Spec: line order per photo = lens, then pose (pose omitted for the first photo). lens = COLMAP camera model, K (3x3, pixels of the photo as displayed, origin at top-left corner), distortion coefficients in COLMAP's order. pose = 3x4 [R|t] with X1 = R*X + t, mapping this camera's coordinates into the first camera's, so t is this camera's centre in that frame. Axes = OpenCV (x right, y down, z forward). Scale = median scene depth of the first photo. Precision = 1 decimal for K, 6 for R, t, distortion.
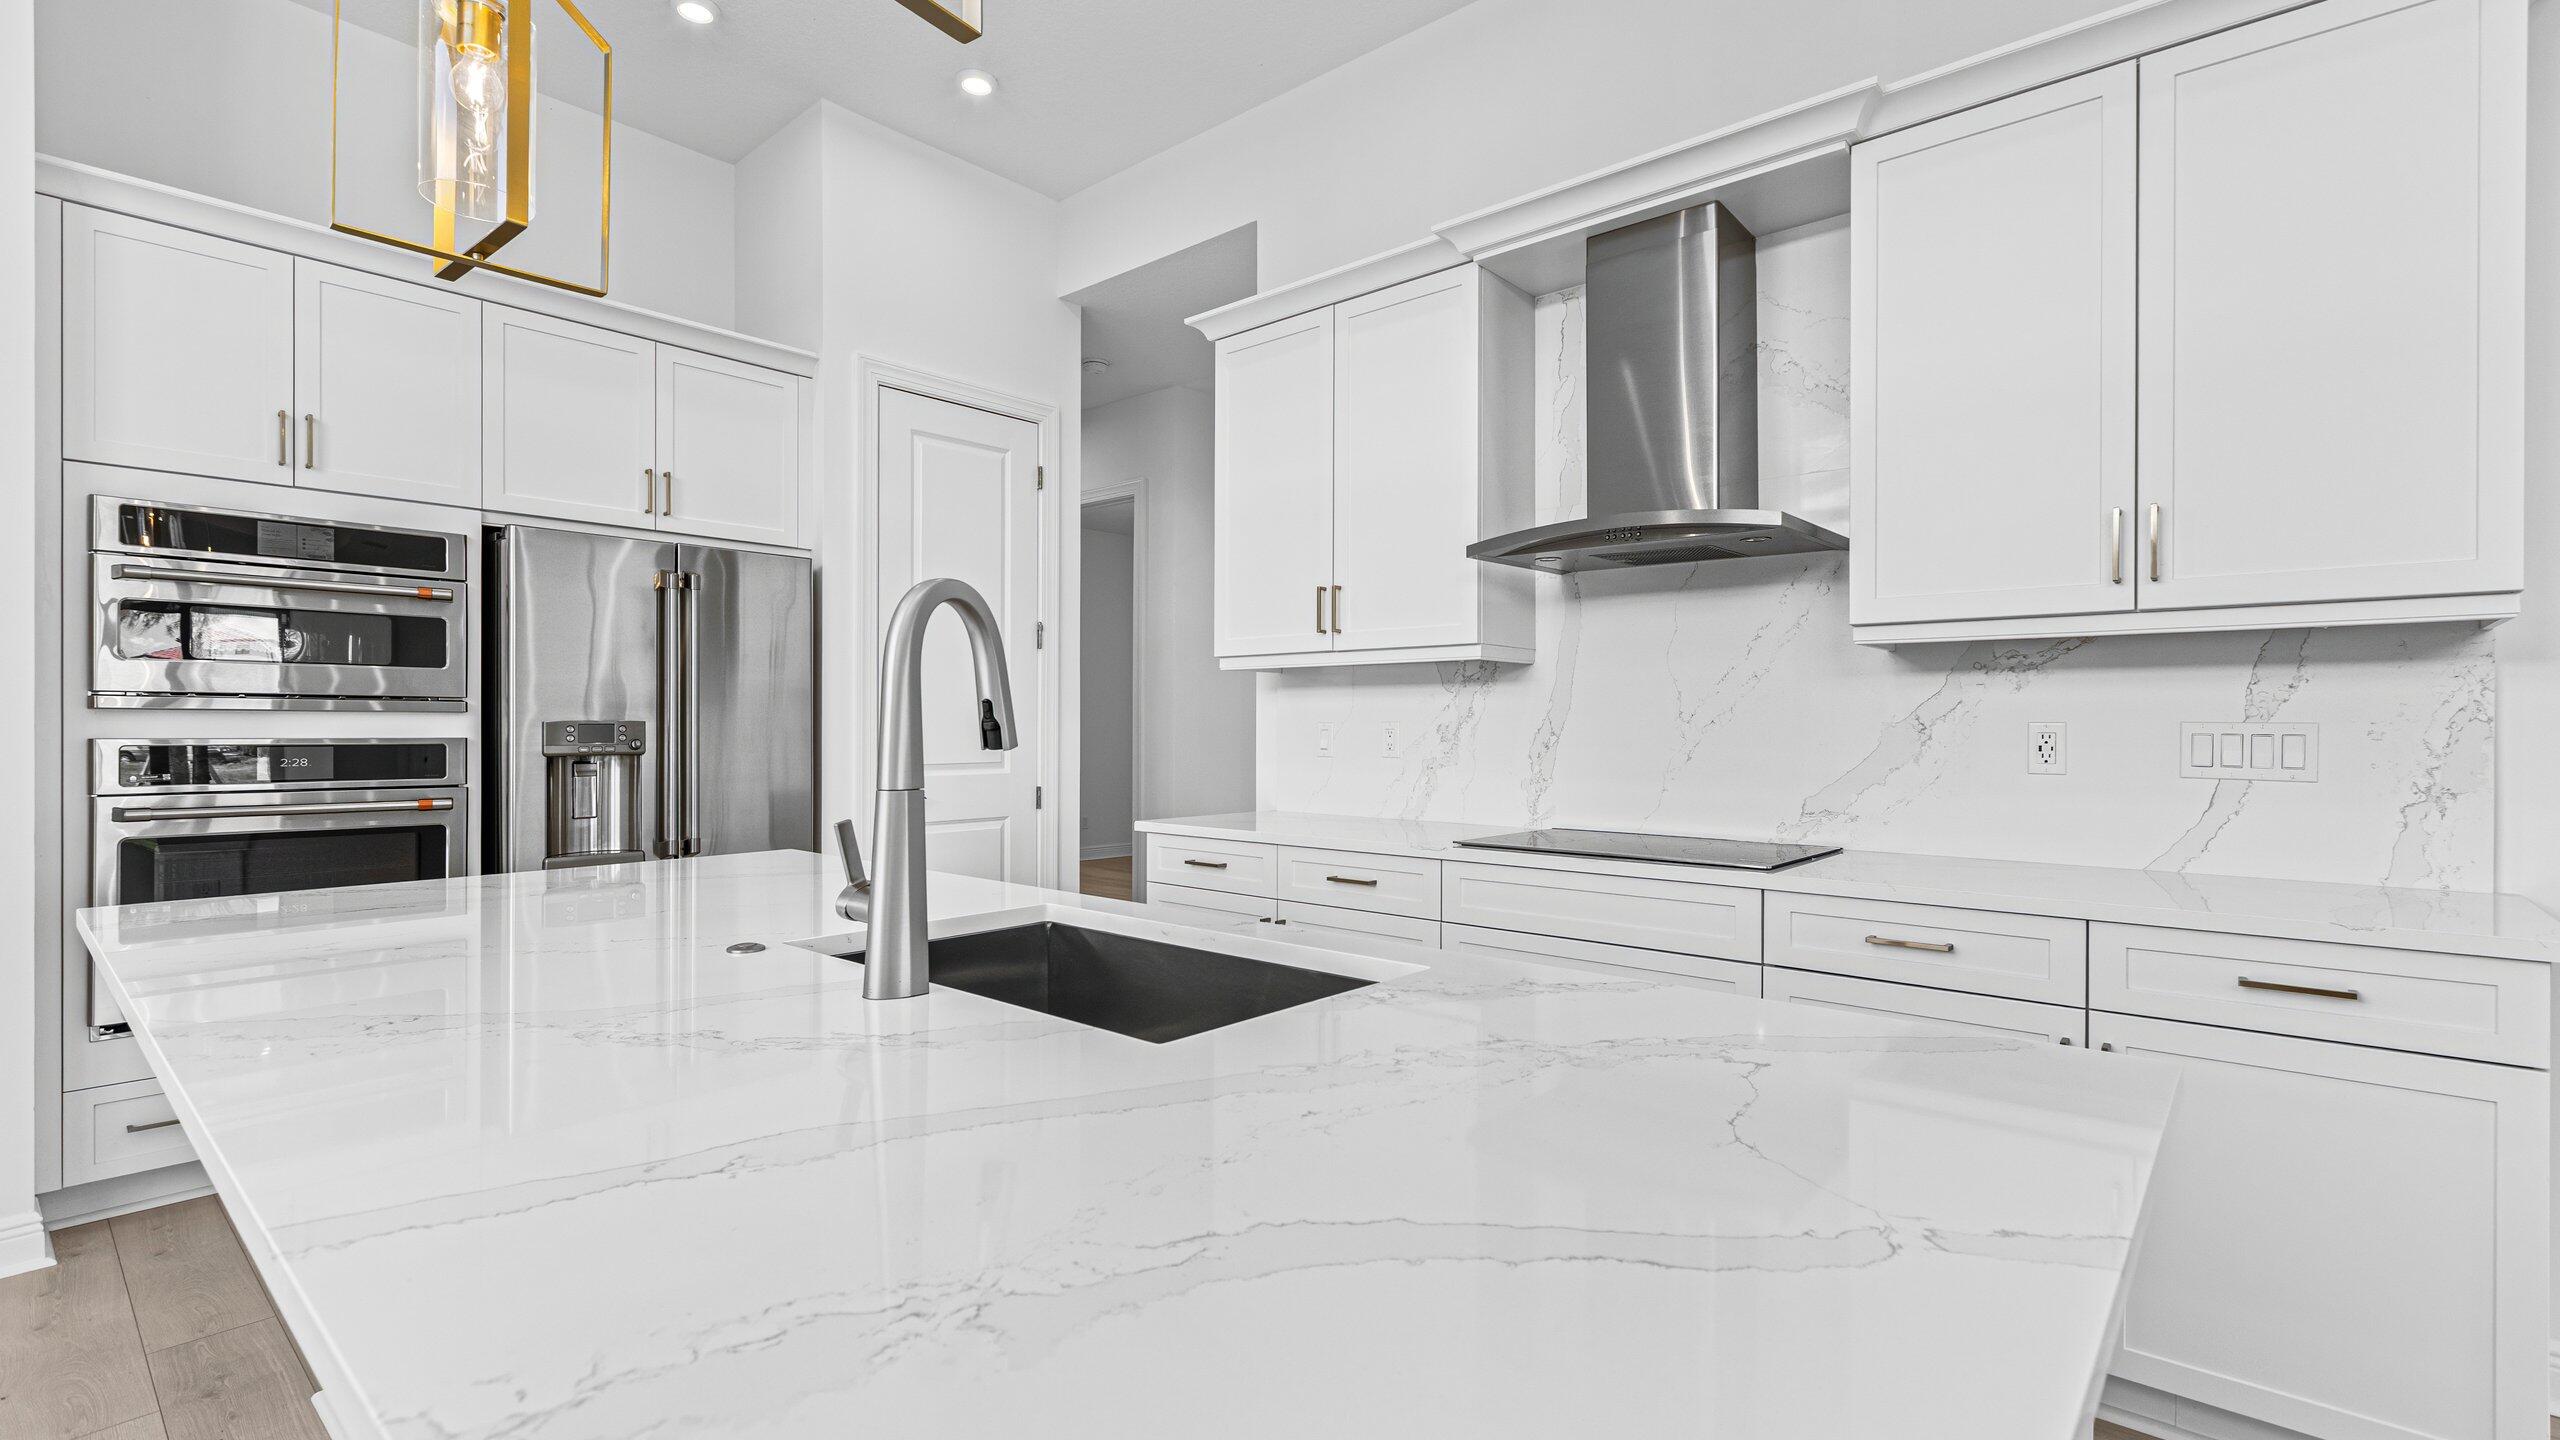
lens RADIAL K [[1143.5, 0, 1287.1], [0, 1143.5, 733.8], [0, 0, 1]] dist [0.001755, -0.000896]
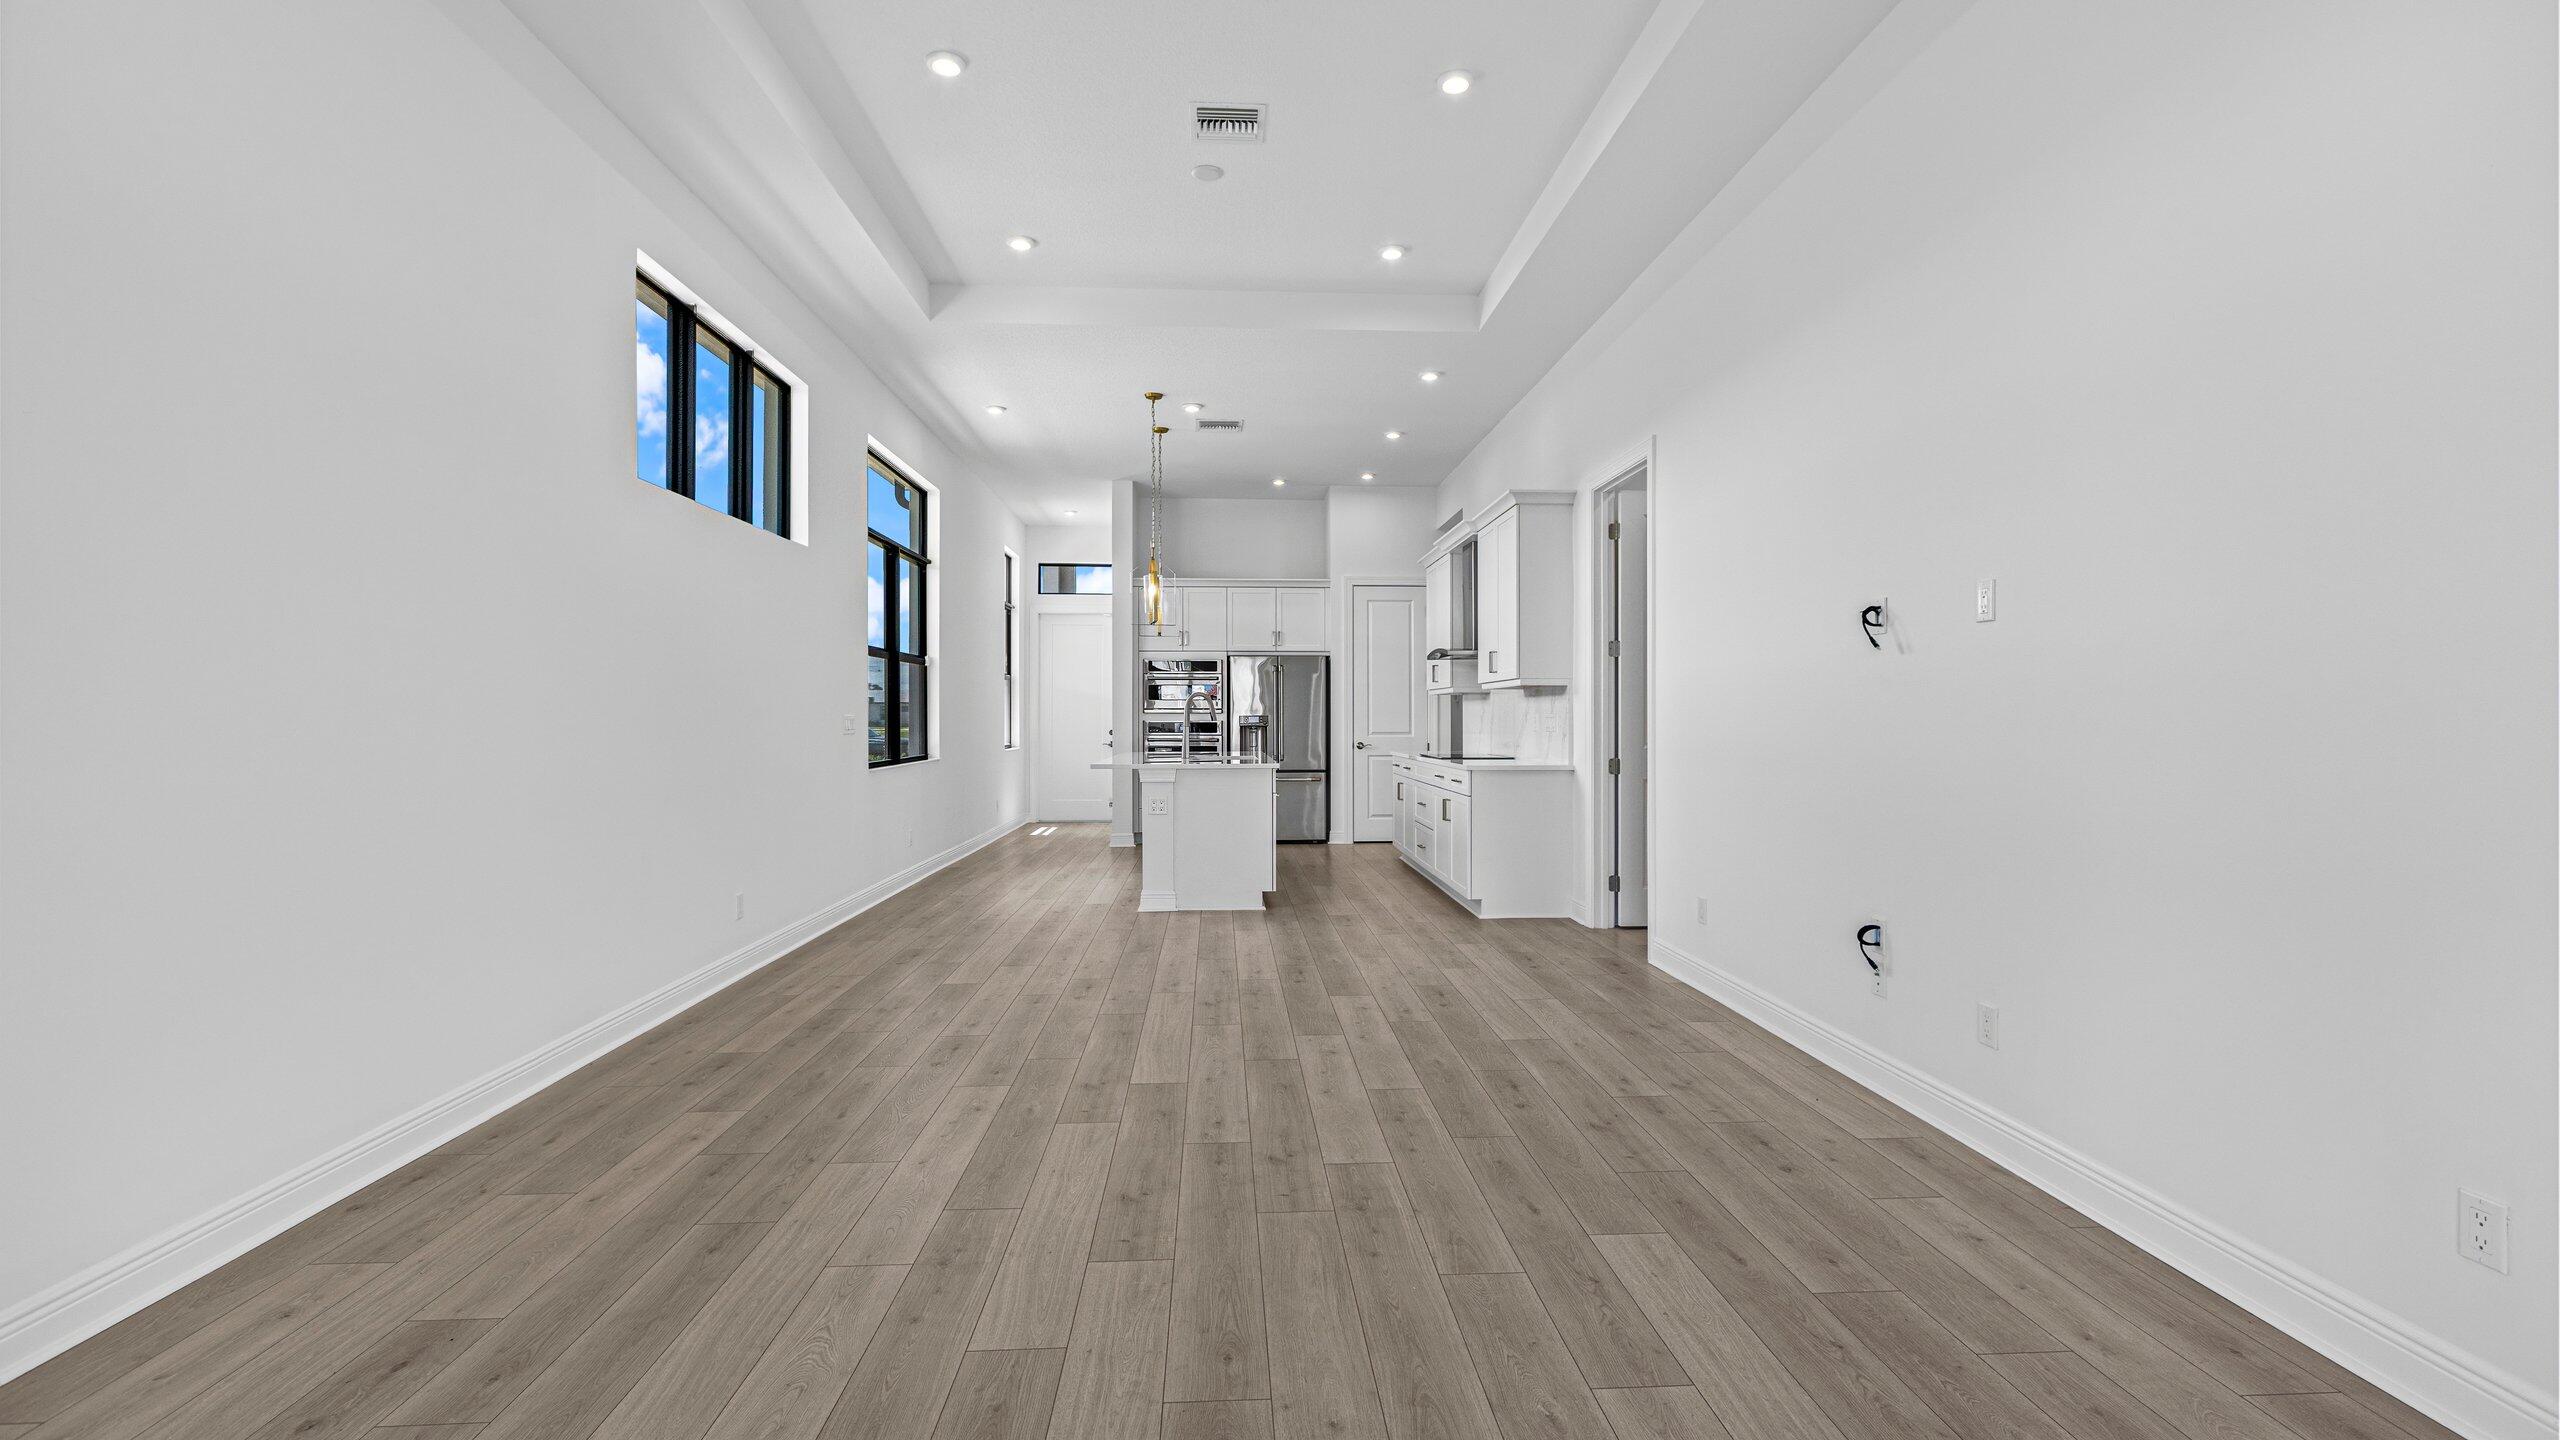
lens RADIAL K [[1139.8, 0, 1280.0], [0, 1139.8, 720.0], [0, 0, 1]] dist [0.000134, -0.000294]
pose [[0.693452, -0.003277, -0.720496, 1.777409], [-0.000814, 0.999985, -0.005331, 0.018645], [0.720503, 0.004283, 0.693439, -1.173497]]
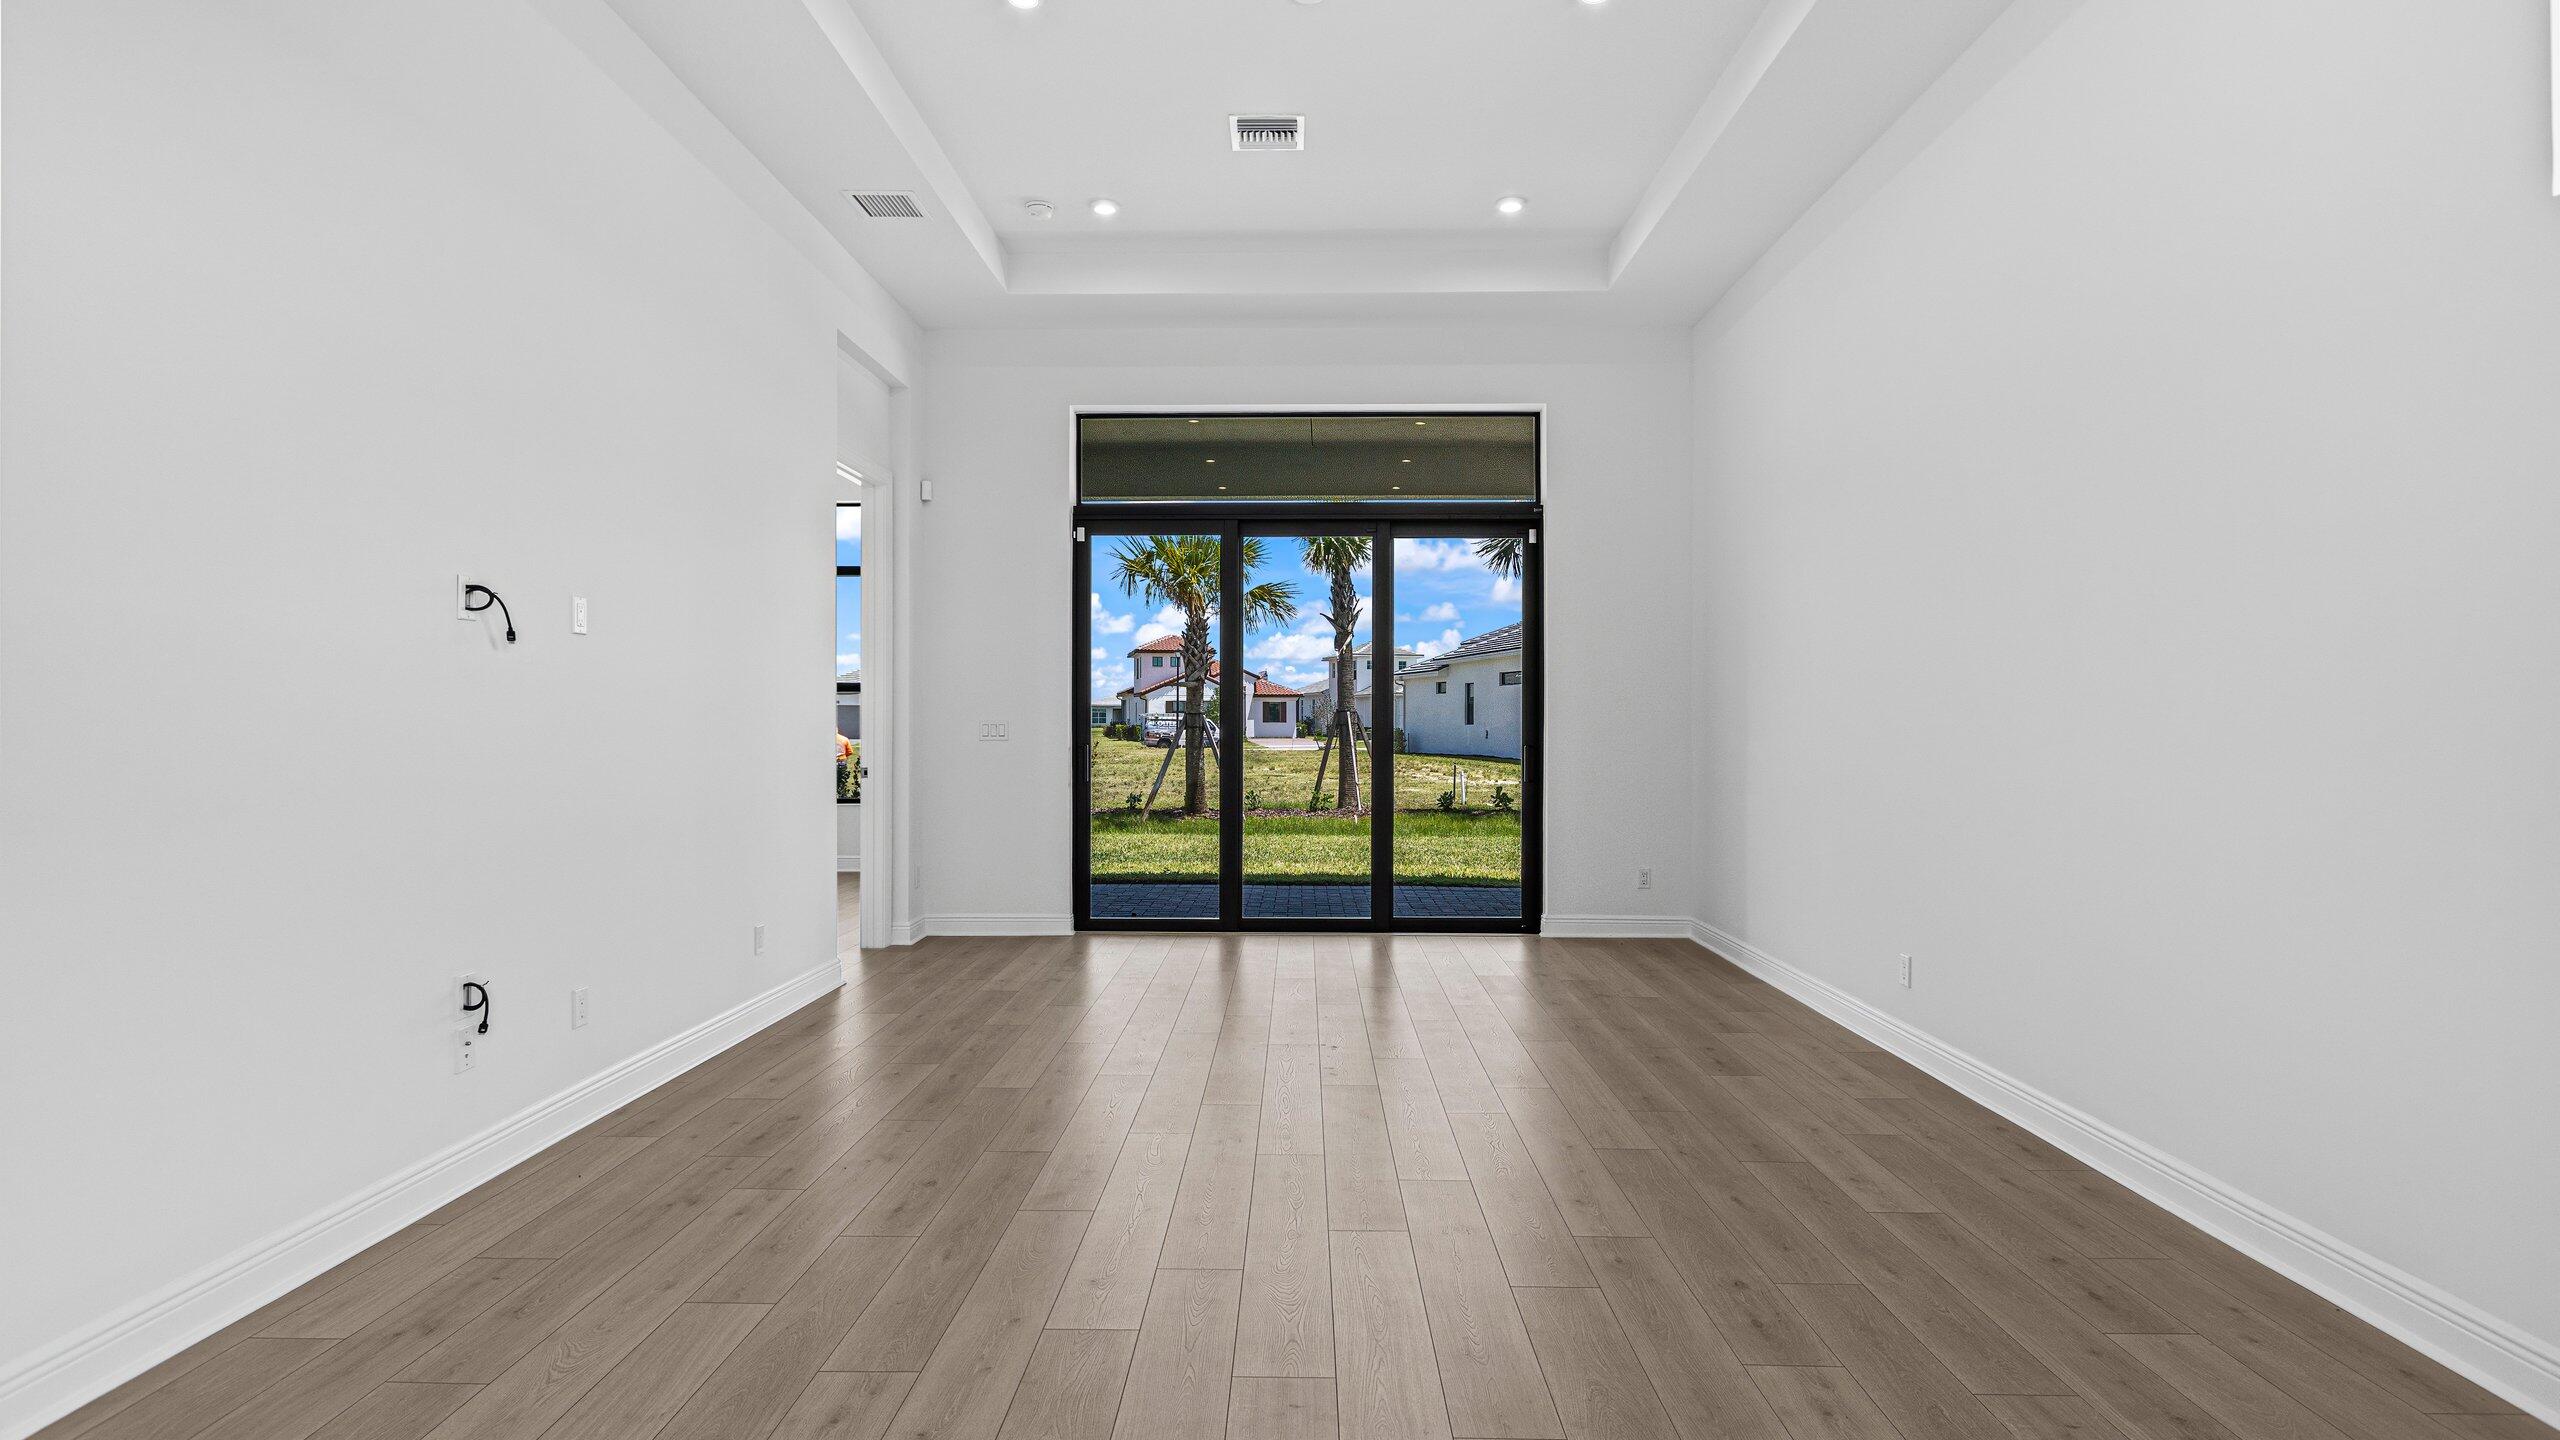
lens RADIAL K [[1257.9, 0, 1281.1], [0, 1257.9, 715.2], [0, 0, 1]] dist [-0.000971, -0.001207]
pose [[-0.639939, -0.003245, 0.768419, 0.223251], [0.000344, 0.999990, 0.004510, -0.000854], [-0.768426, 0.003150, -0.639931, 0.152413]]
